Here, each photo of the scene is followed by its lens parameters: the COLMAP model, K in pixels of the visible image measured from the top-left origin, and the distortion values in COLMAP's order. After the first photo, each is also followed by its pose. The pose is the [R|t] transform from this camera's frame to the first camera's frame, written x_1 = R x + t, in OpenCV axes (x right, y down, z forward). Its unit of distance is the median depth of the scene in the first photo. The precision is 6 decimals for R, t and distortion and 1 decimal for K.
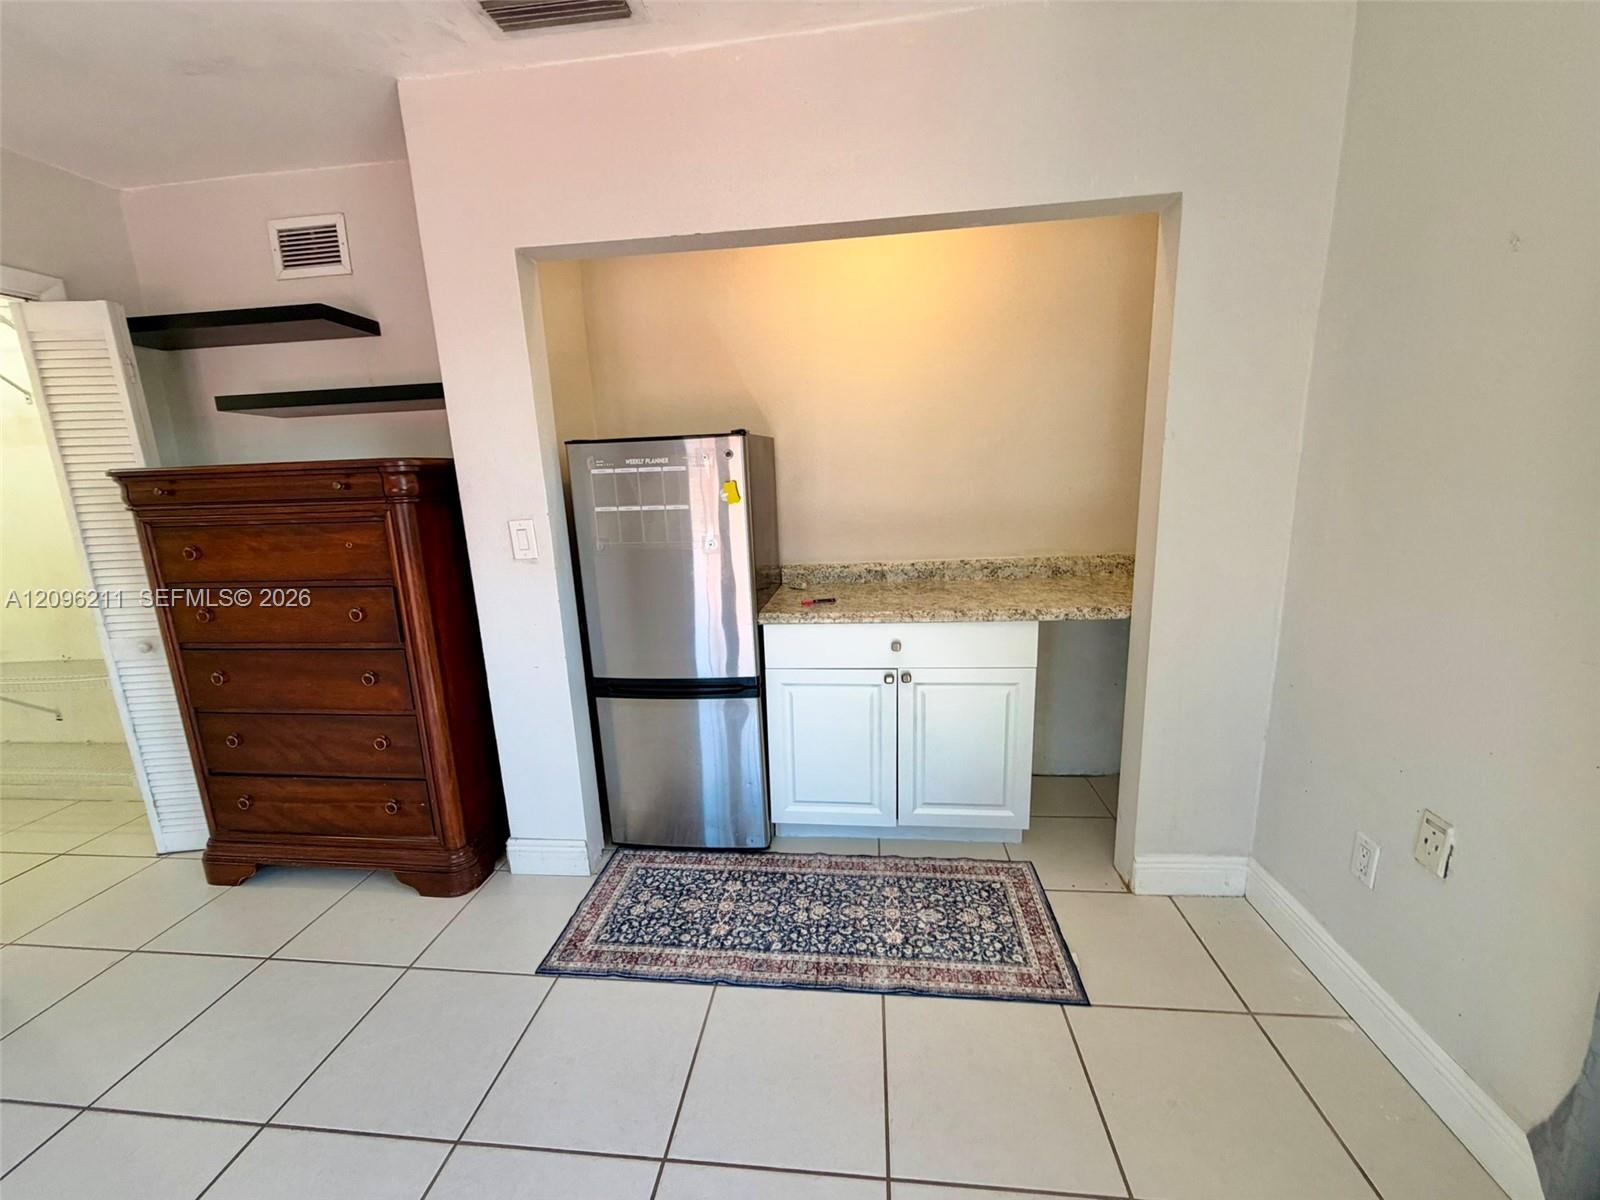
lens RADIAL K [[639.4, 0, 795.4], [0, 639.4, 600.1], [0, 0, 1]] dist [-0.000898, 0.000737]
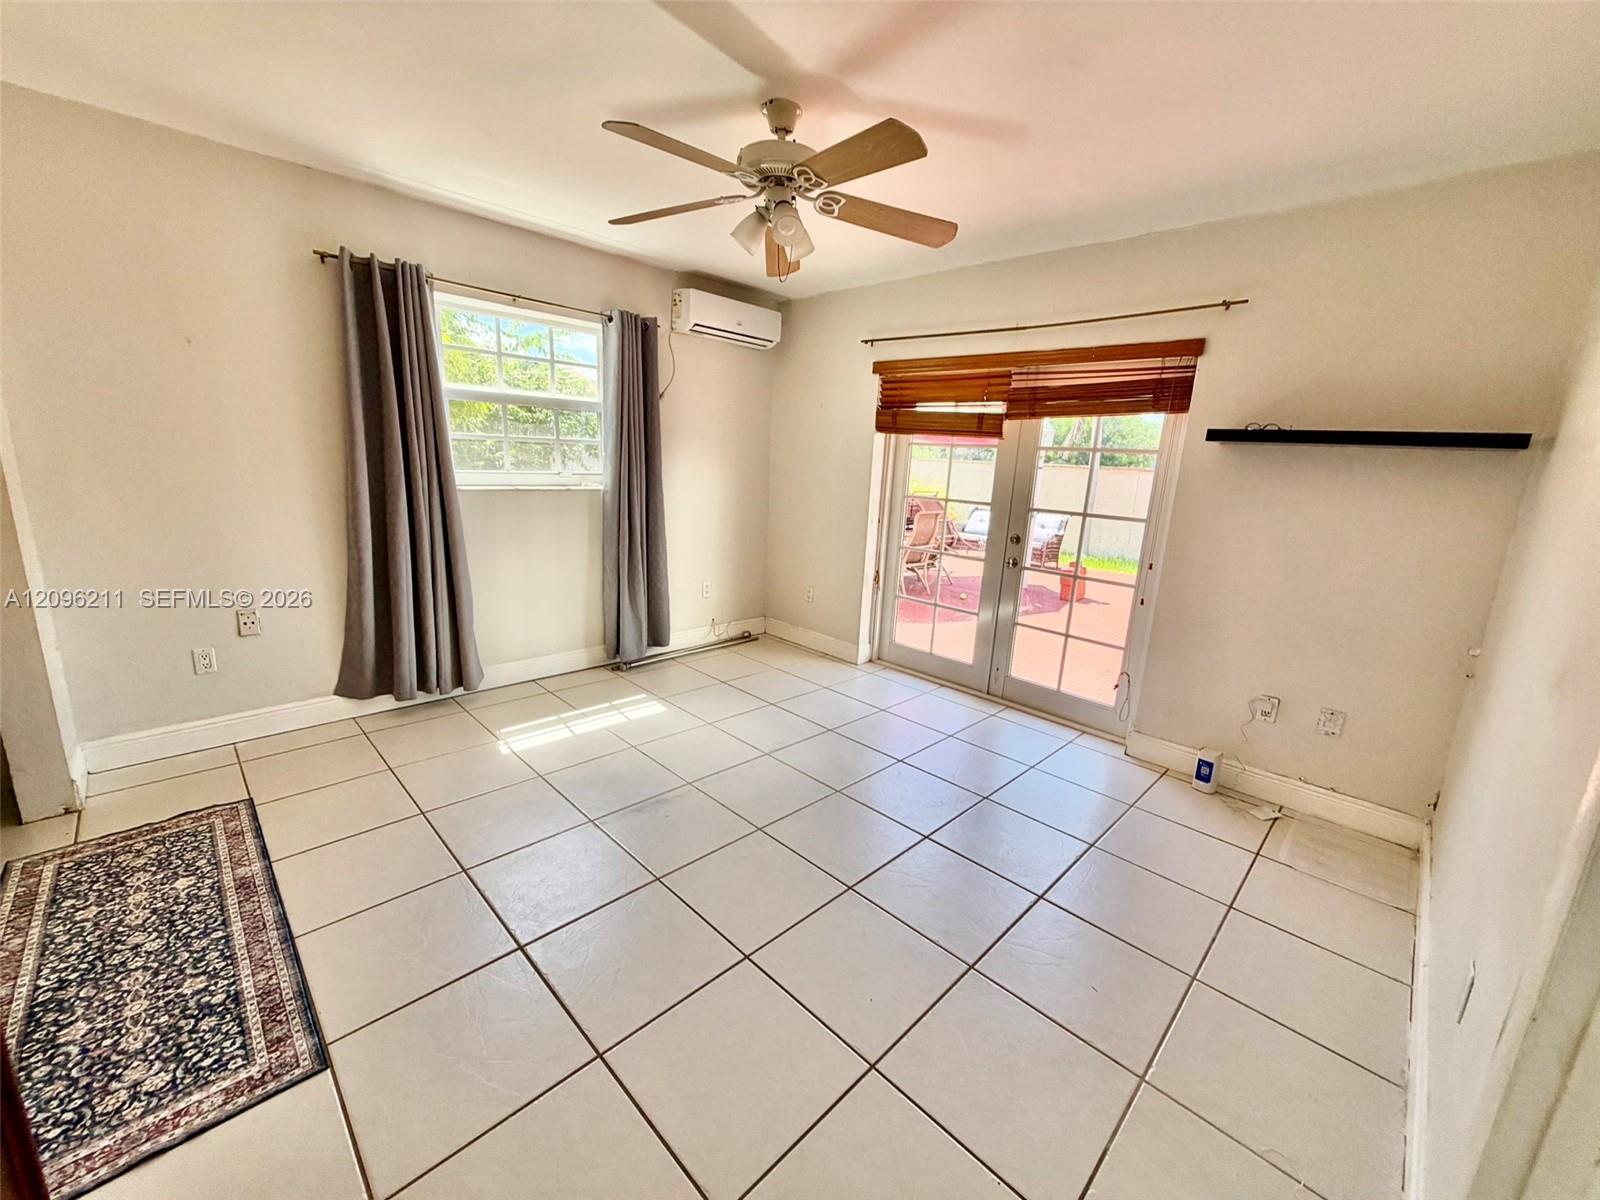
lens RADIAL K [[639.4, 0, 799.2], [0, 639.4, 602.1], [0, 0, 1]] dist [-0.000898, 0.000737]
pose [[-0.780278, -0.139061, 0.609778, -1.174248], [0.111896, 0.928199, 0.354861, -0.157796], [-0.615342, 0.345122, -0.708692, 0.930189]]
